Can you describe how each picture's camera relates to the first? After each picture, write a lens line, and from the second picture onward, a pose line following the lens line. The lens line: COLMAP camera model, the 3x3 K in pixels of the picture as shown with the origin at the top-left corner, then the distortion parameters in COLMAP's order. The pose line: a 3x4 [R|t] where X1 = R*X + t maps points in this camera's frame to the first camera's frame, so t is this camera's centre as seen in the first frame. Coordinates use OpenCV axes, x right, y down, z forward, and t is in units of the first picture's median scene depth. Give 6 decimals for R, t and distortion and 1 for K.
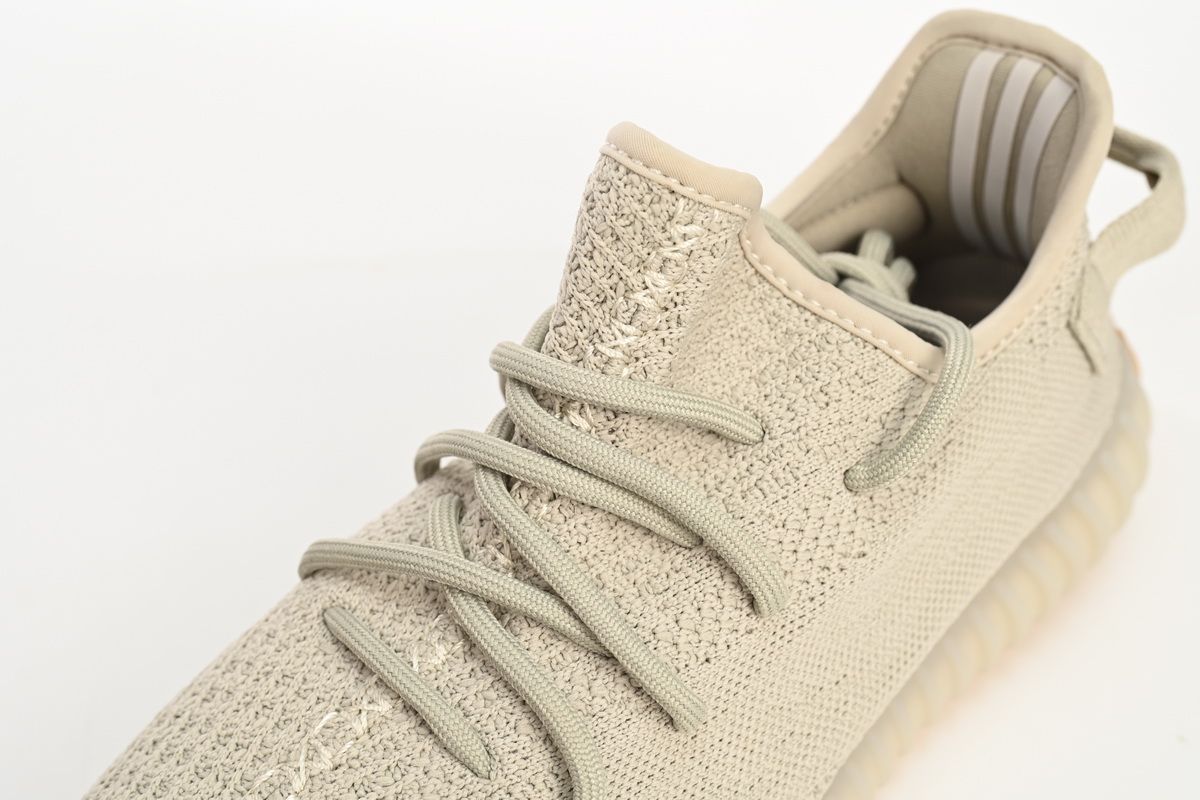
lens RADIAL K [[1715.2, 0, 600.0], [0, 1715.2, 400.0], [0, 0, 1]] dist [-0.004146, -0.004910]
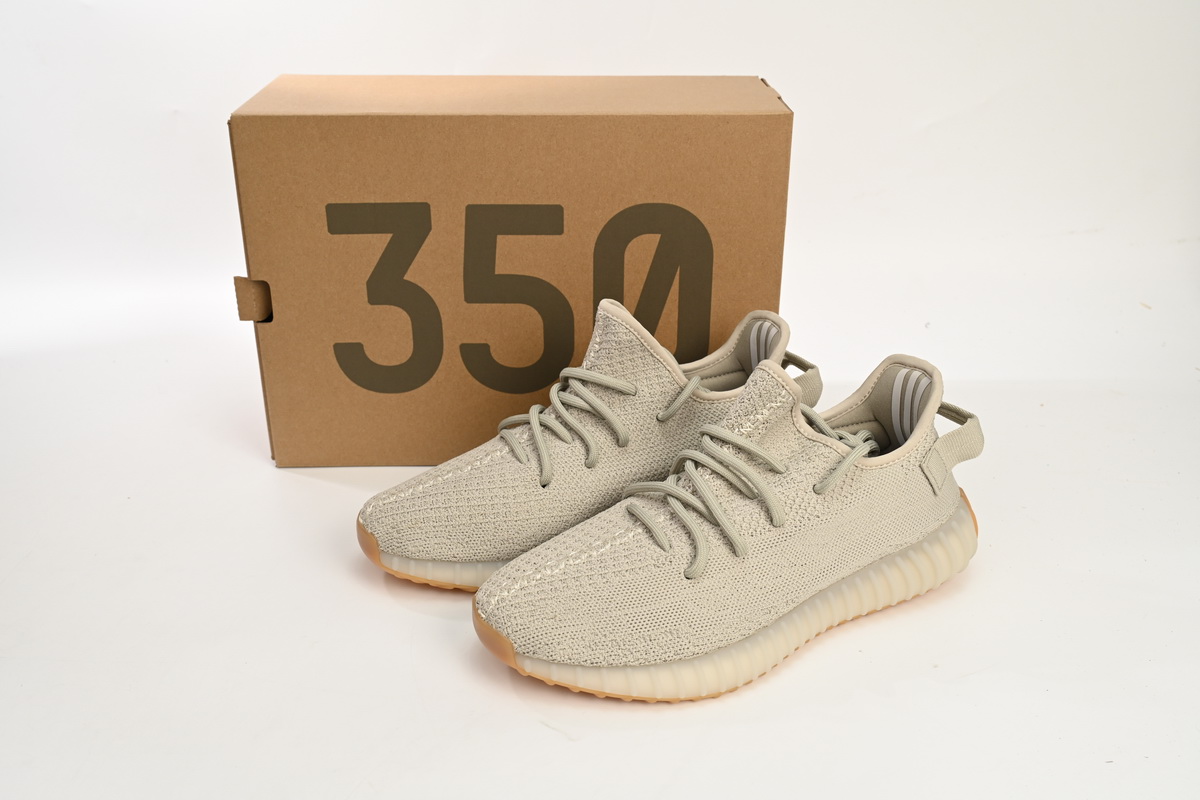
lens RADIAL K [[1117.6, 0, 600.0], [0, 1117.6, 400.0], [0, 0, 1]] dist [0.000870, 0.000242]
pose [[0.950485, 0.122833, -0.285465, 0.290862], [-0.205821, 0.937048, -0.282098, 0.462245], [0.232844, 0.326884, 0.915931, -0.750137]]
